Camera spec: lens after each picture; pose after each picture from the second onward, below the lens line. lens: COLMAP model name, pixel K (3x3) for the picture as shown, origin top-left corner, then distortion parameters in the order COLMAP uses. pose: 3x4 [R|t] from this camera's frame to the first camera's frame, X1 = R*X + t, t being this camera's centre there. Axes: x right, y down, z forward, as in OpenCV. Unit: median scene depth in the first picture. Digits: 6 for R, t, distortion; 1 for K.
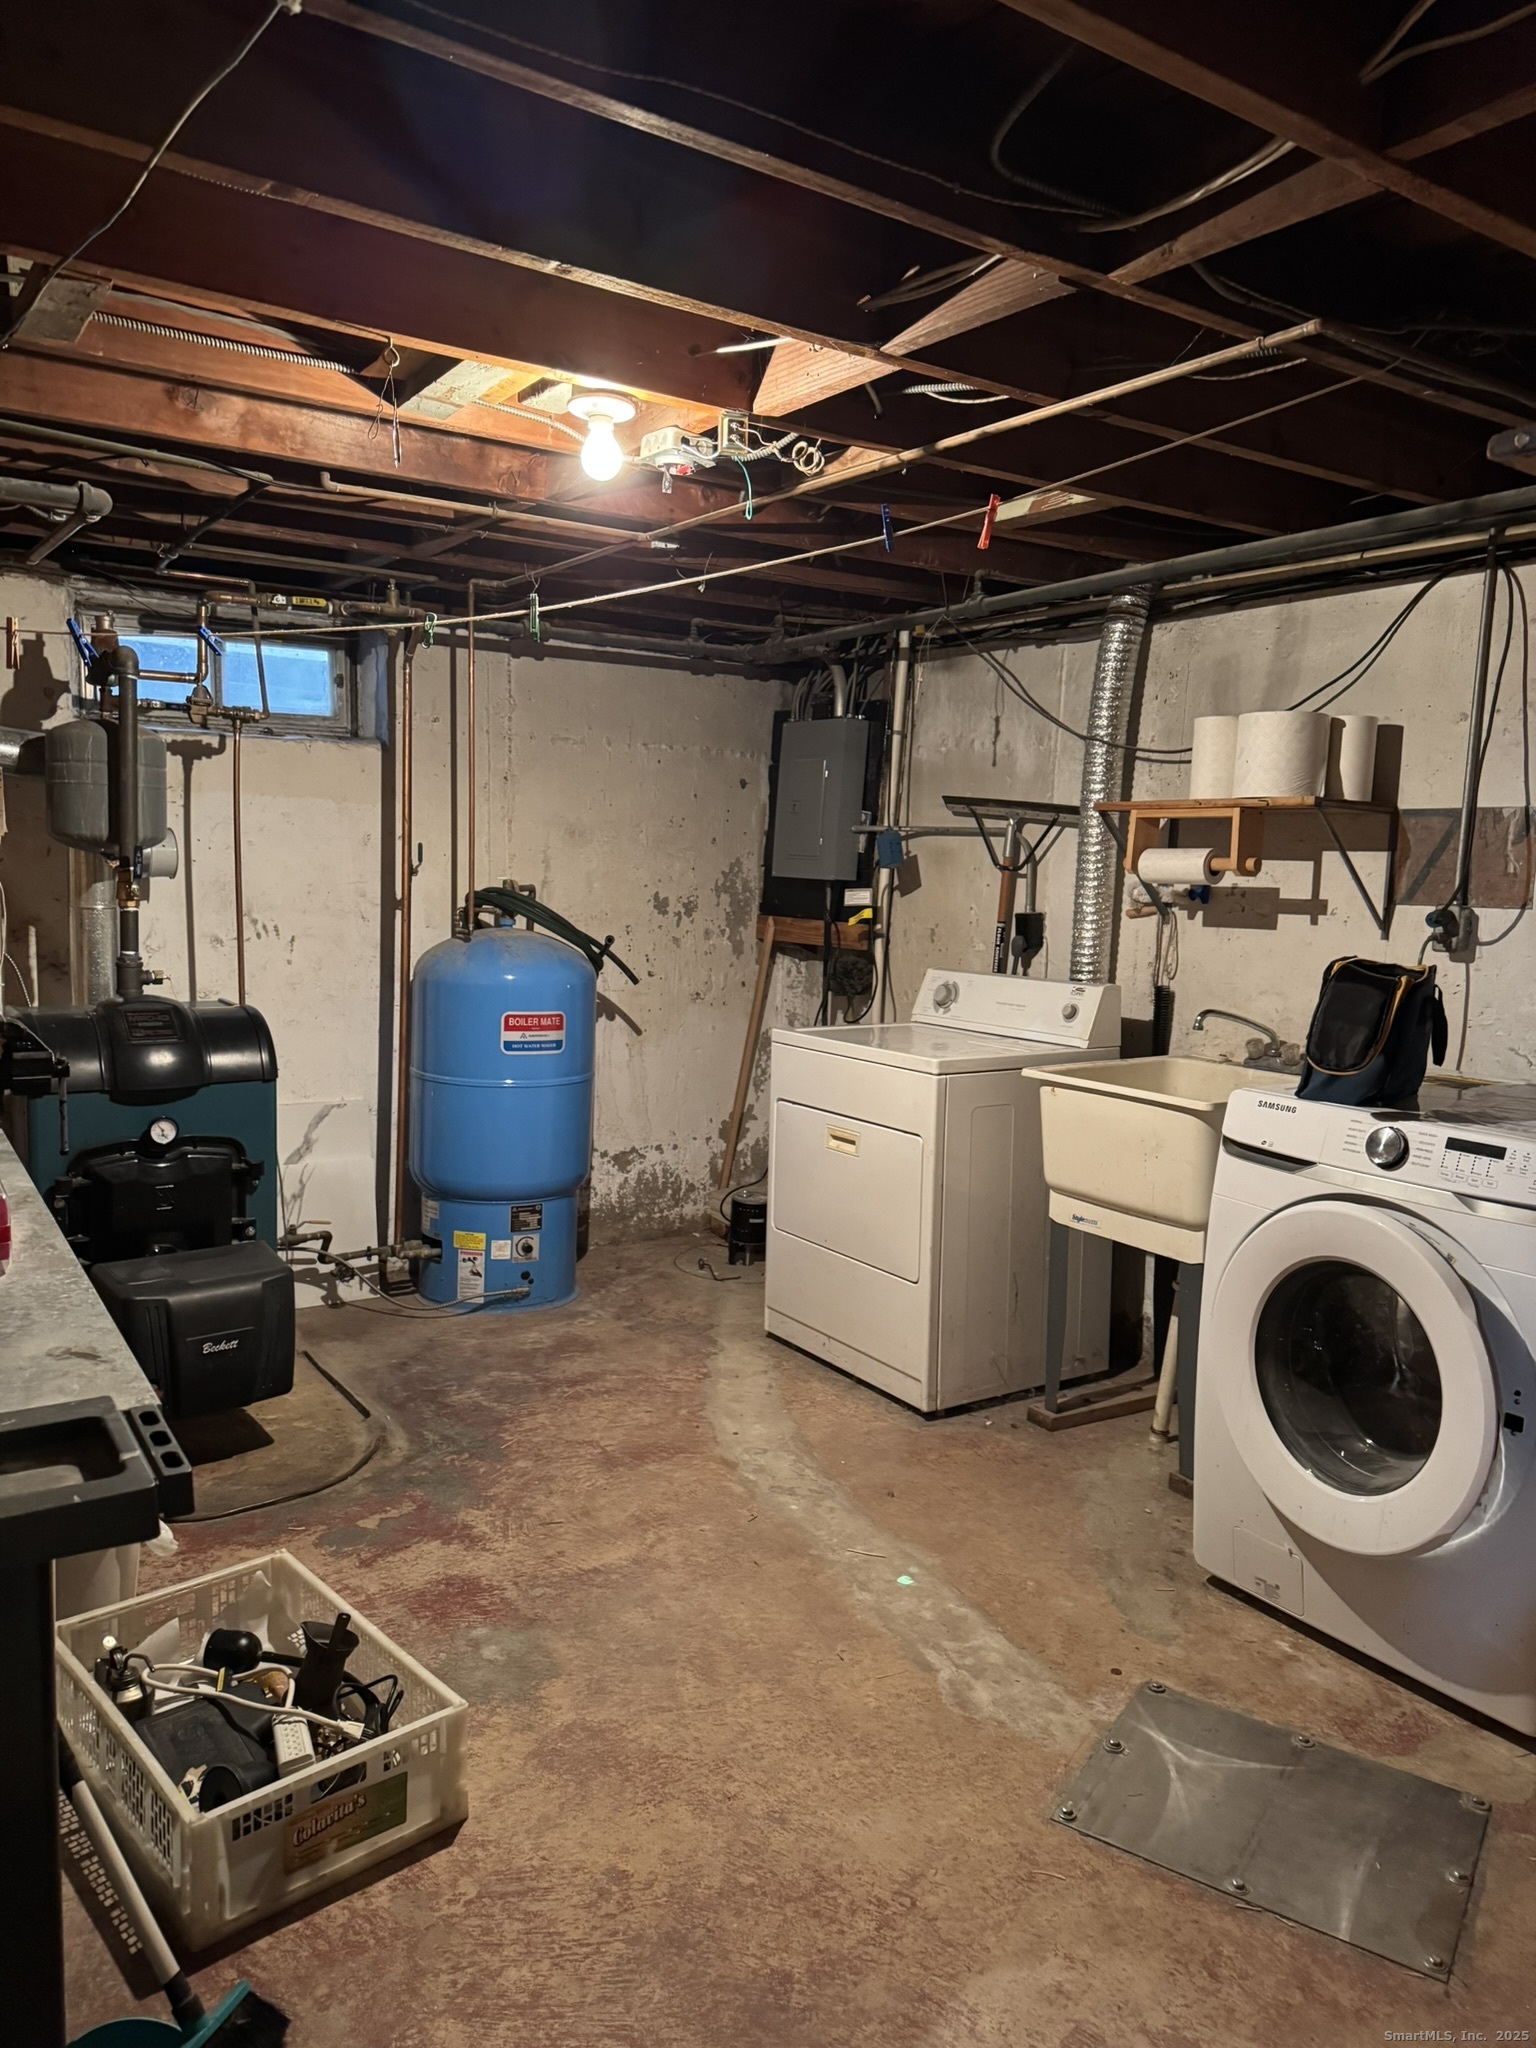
lens RADIAL K [[1436.8, 0, 773.2], [0, 1436.8, 1024.4], [0, 0, 1]] dist [0.127374, -0.206897]
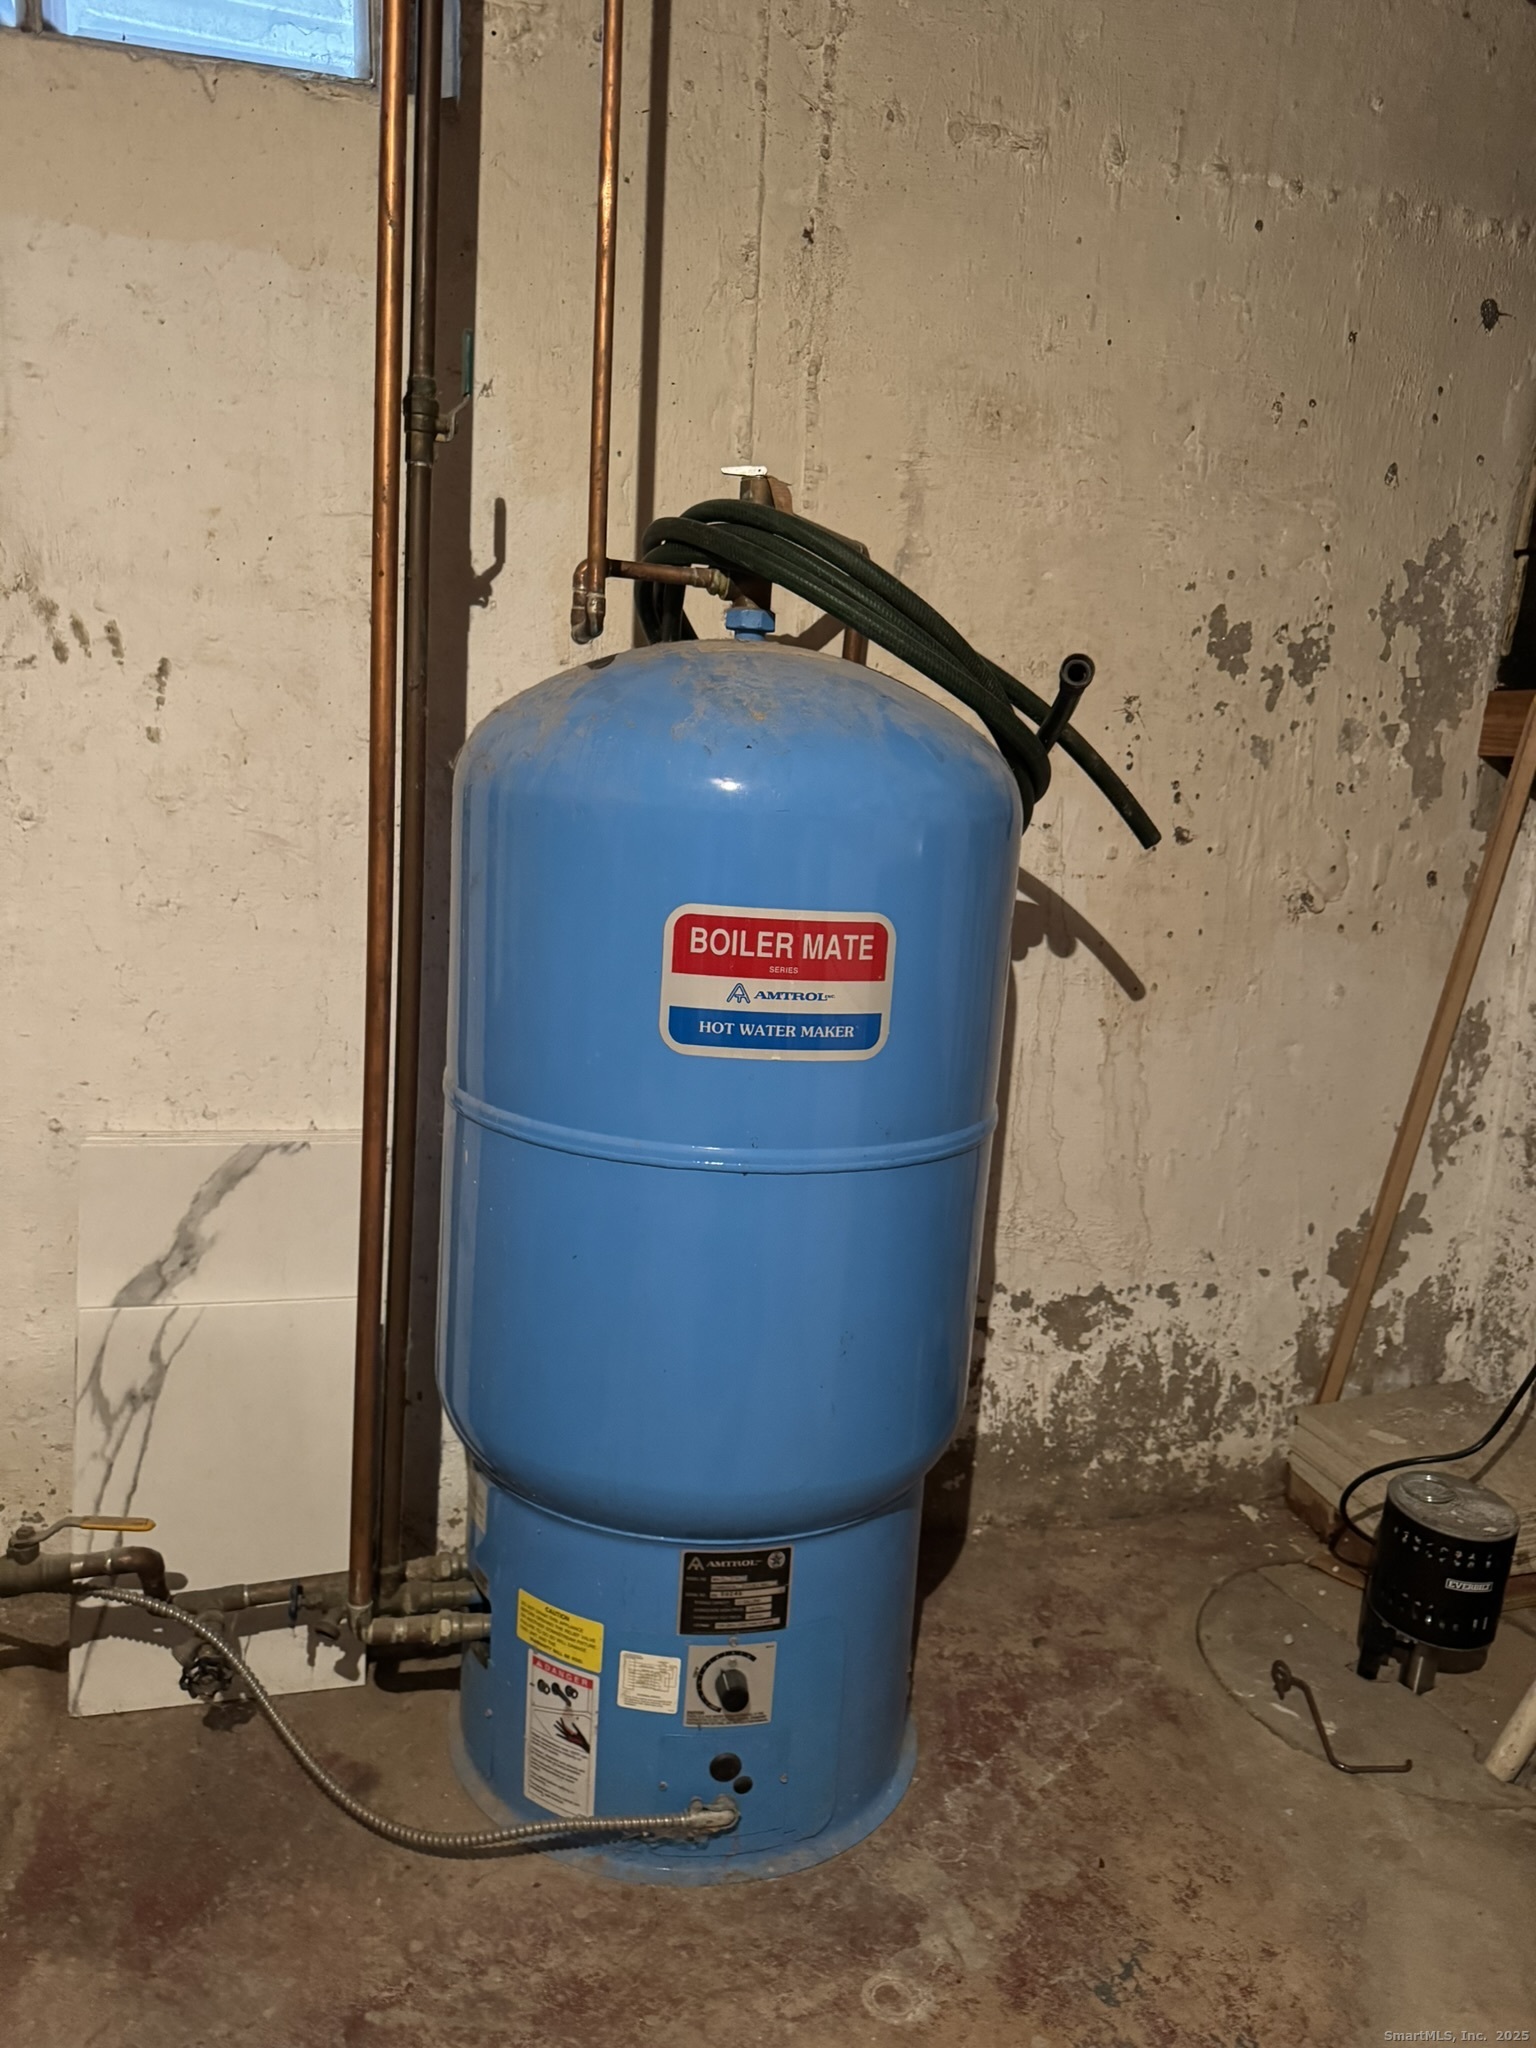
lens RADIAL K [[1436.8, 0, 773.2], [0, 1436.8, 1024.4], [0, 0, 1]] dist [0.127374, -0.206897]
pose [[0.948640, 0.074181, -0.307539, -0.072548], [-0.058955, 0.996544, 0.058521, -0.002538], [0.310817, -0.037384, 0.949734, 0.665864]]
